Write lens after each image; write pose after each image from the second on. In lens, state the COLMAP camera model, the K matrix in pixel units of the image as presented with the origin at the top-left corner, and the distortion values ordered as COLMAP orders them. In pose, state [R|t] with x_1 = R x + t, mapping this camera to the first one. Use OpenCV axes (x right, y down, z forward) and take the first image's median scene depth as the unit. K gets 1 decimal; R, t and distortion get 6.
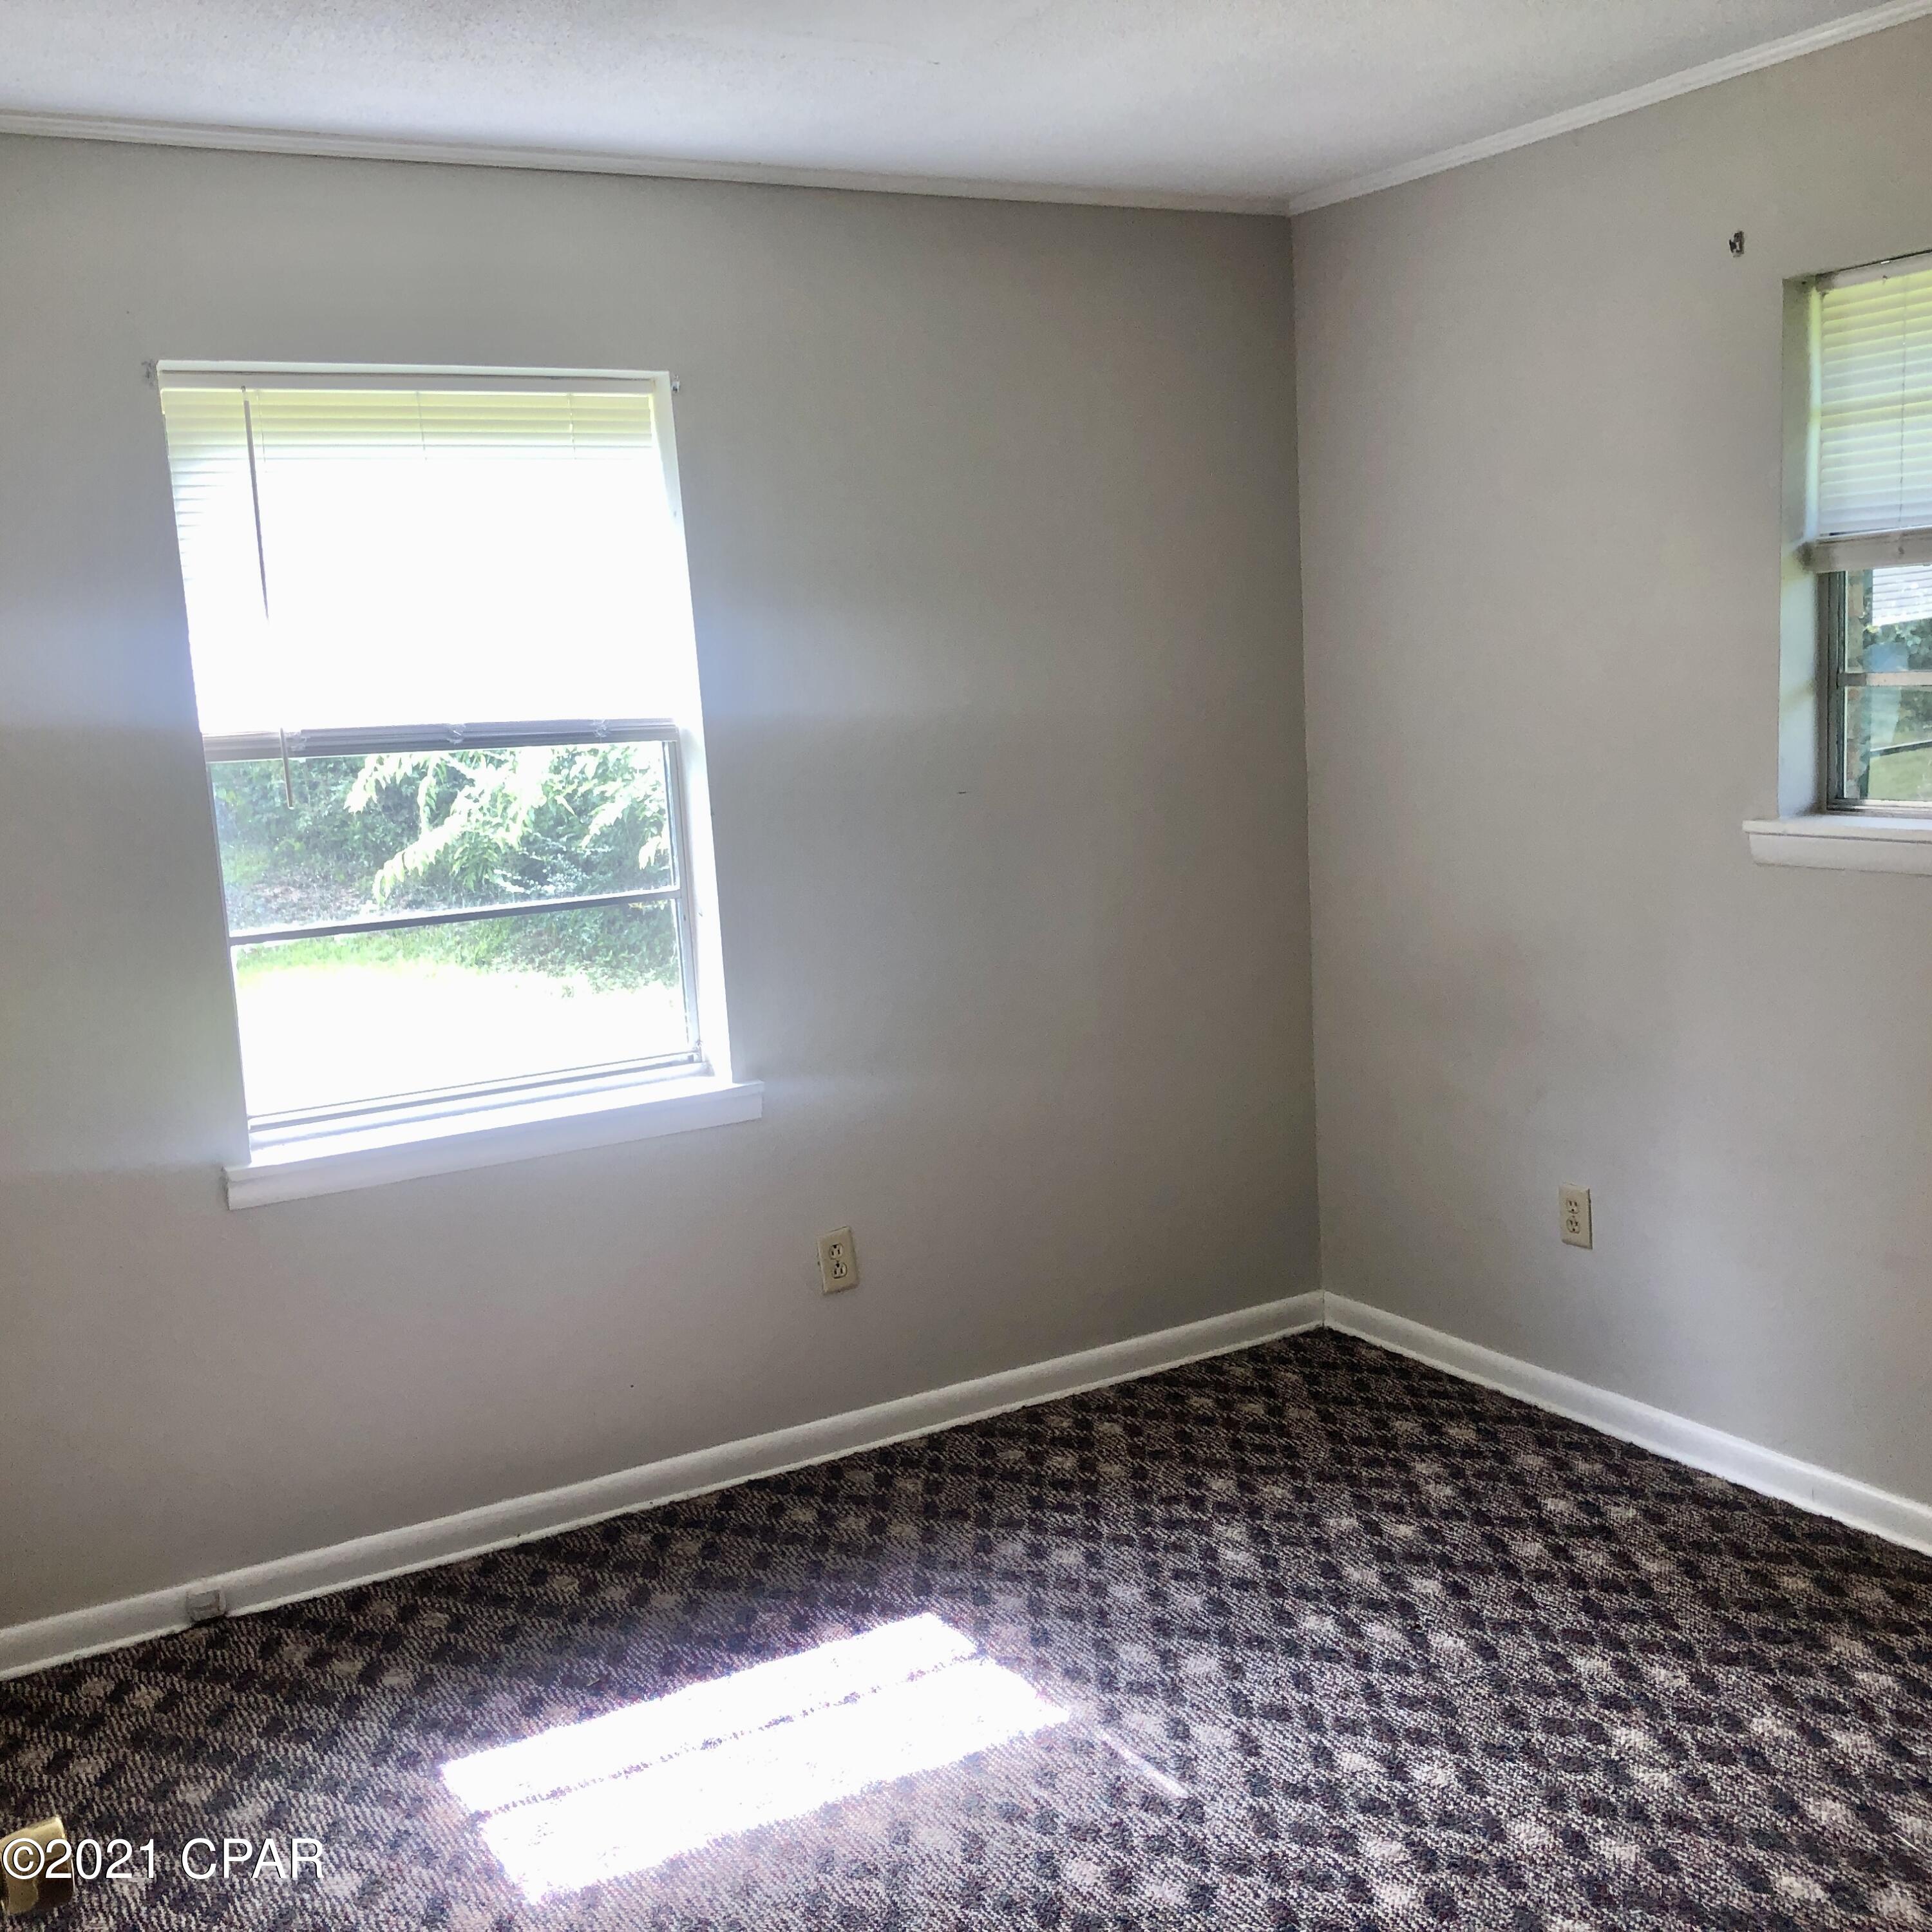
lens RADIAL K [[2113.4, 0, 967.5], [0, 2113.4, 967.5], [0, 0, 1]] dist [0.007837, 0.000000]
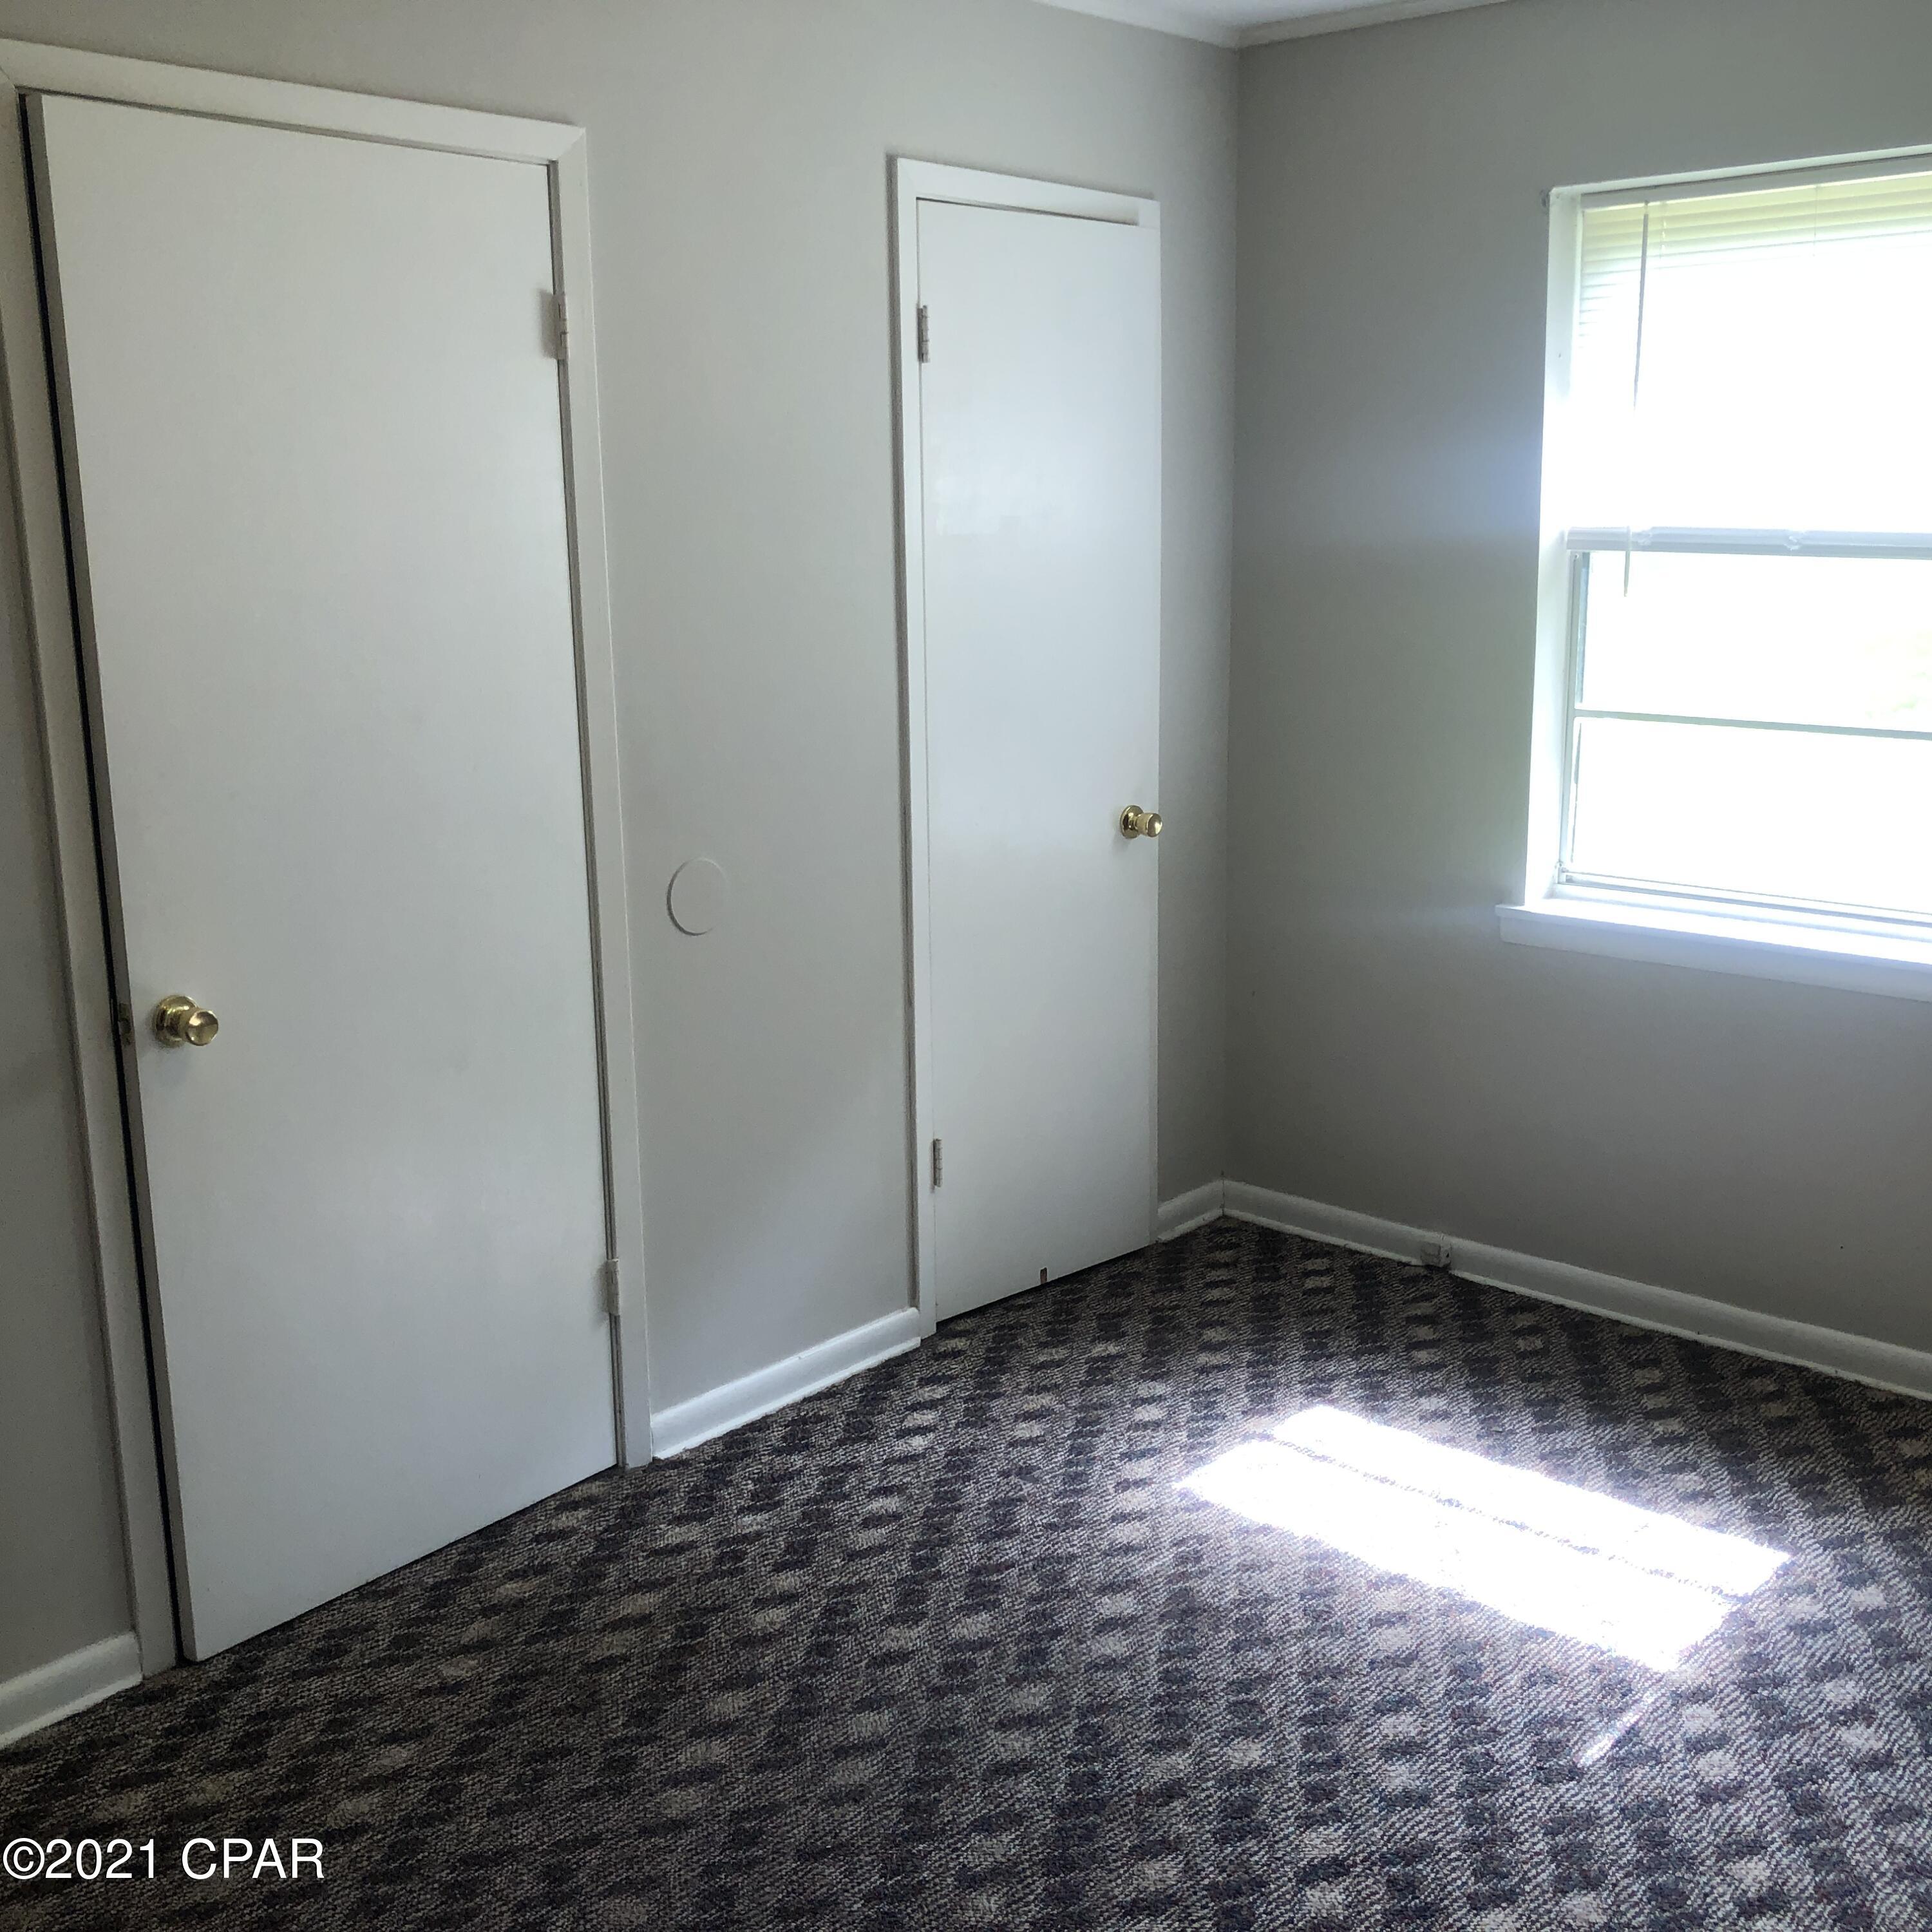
lens RADIAL K [[2113.4, 0, 1021.8], [0, 2113.4, 1008.5], [0, 0, 1]] dist [0.007837, 0.000000]
pose [[0.311900, 0.274751, -0.909522, 0.680894], [-0.145356, 0.959805, 0.240094, -0.098581], [0.938930, 0.057320, 0.339300, 0.384078]]
